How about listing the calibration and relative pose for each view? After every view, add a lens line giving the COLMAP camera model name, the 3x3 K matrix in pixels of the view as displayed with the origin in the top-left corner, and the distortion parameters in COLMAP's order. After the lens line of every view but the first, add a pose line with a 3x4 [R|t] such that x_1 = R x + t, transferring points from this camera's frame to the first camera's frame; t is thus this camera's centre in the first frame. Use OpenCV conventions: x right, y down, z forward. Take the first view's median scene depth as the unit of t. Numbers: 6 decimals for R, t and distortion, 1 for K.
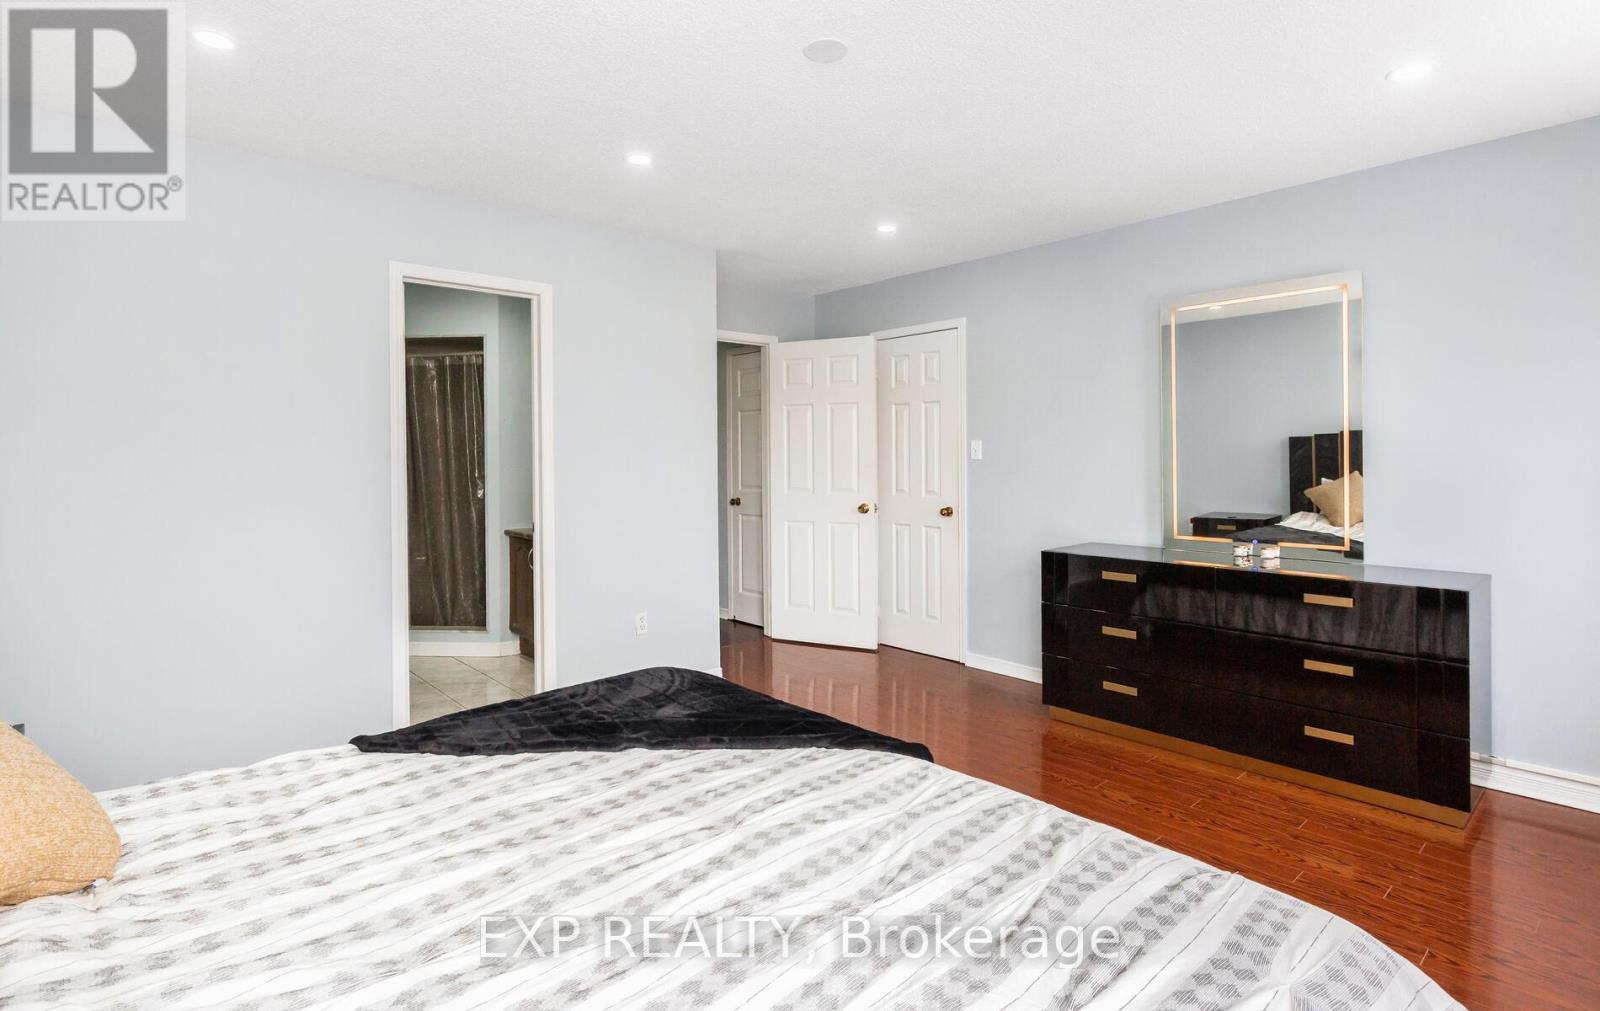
lens RADIAL K [[783.8, 0, 797.0], [0, 783.8, 492.8], [0, 0, 1]] dist [0.007615, 0.002243]
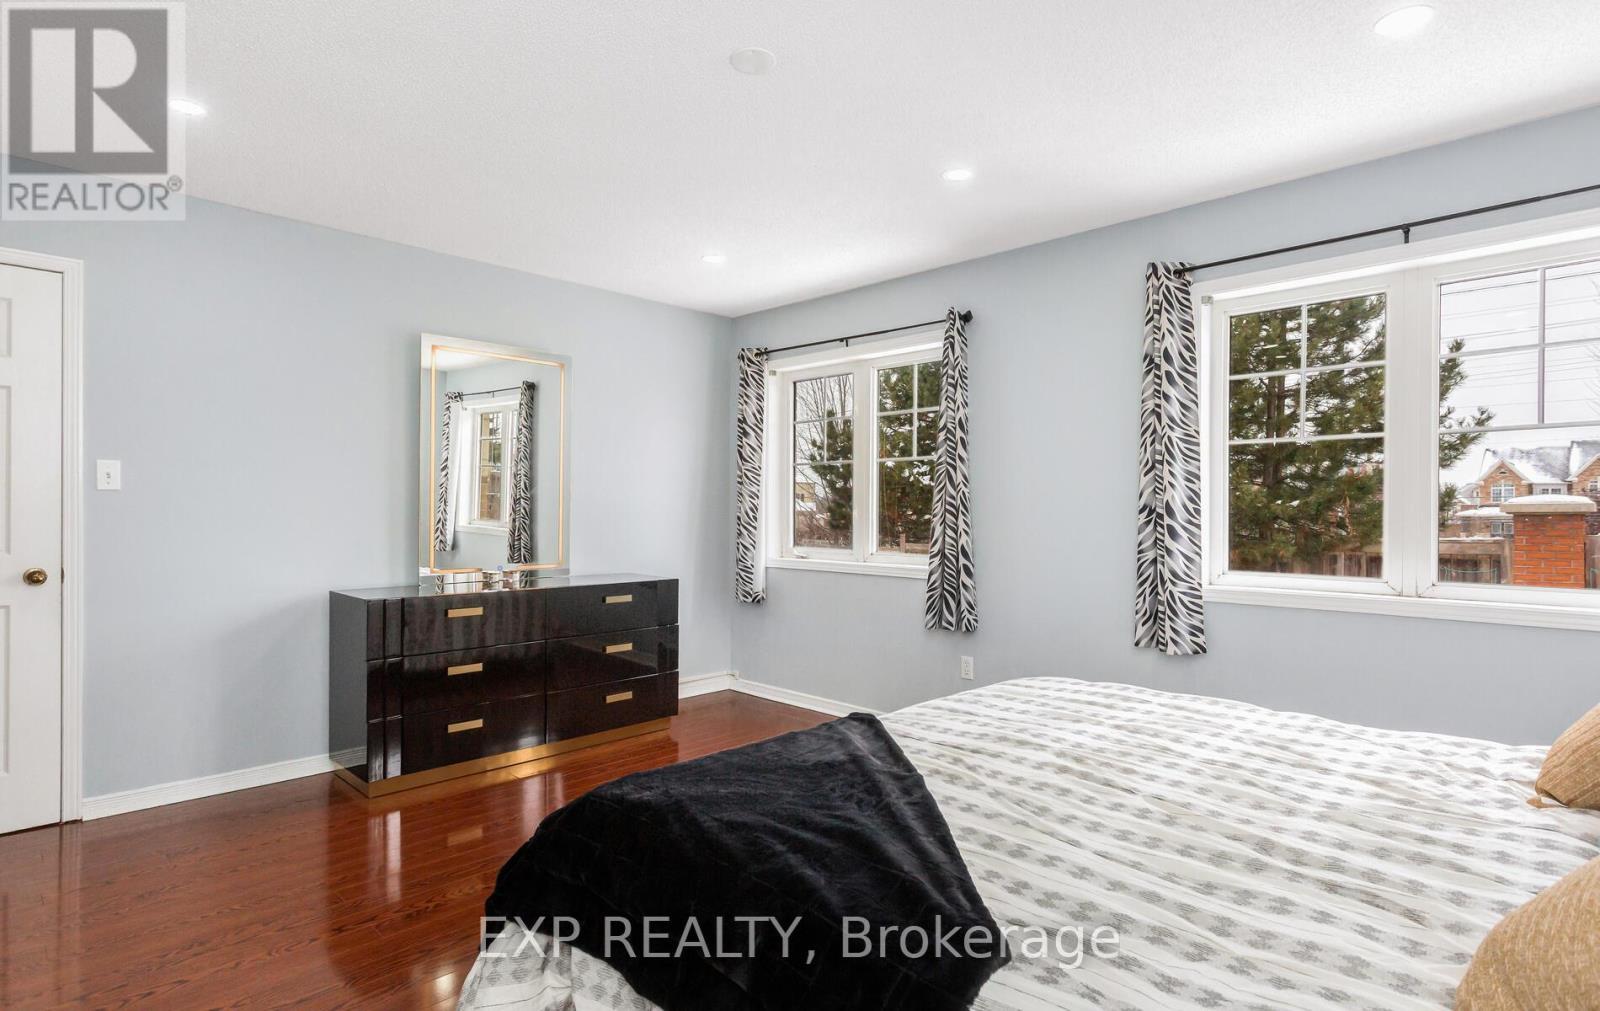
lens RADIAL K [[783.8, 0, 797.0], [0, 783.8, 492.8], [0, 0, 1]] dist [0.007615, 0.002243]
pose [[-0.054840, 0.010617, 0.998439, -0.482739], [0.027952, 0.999568, -0.009093, -0.019645], [-0.998104, 0.027409, -0.055113, 0.515984]]
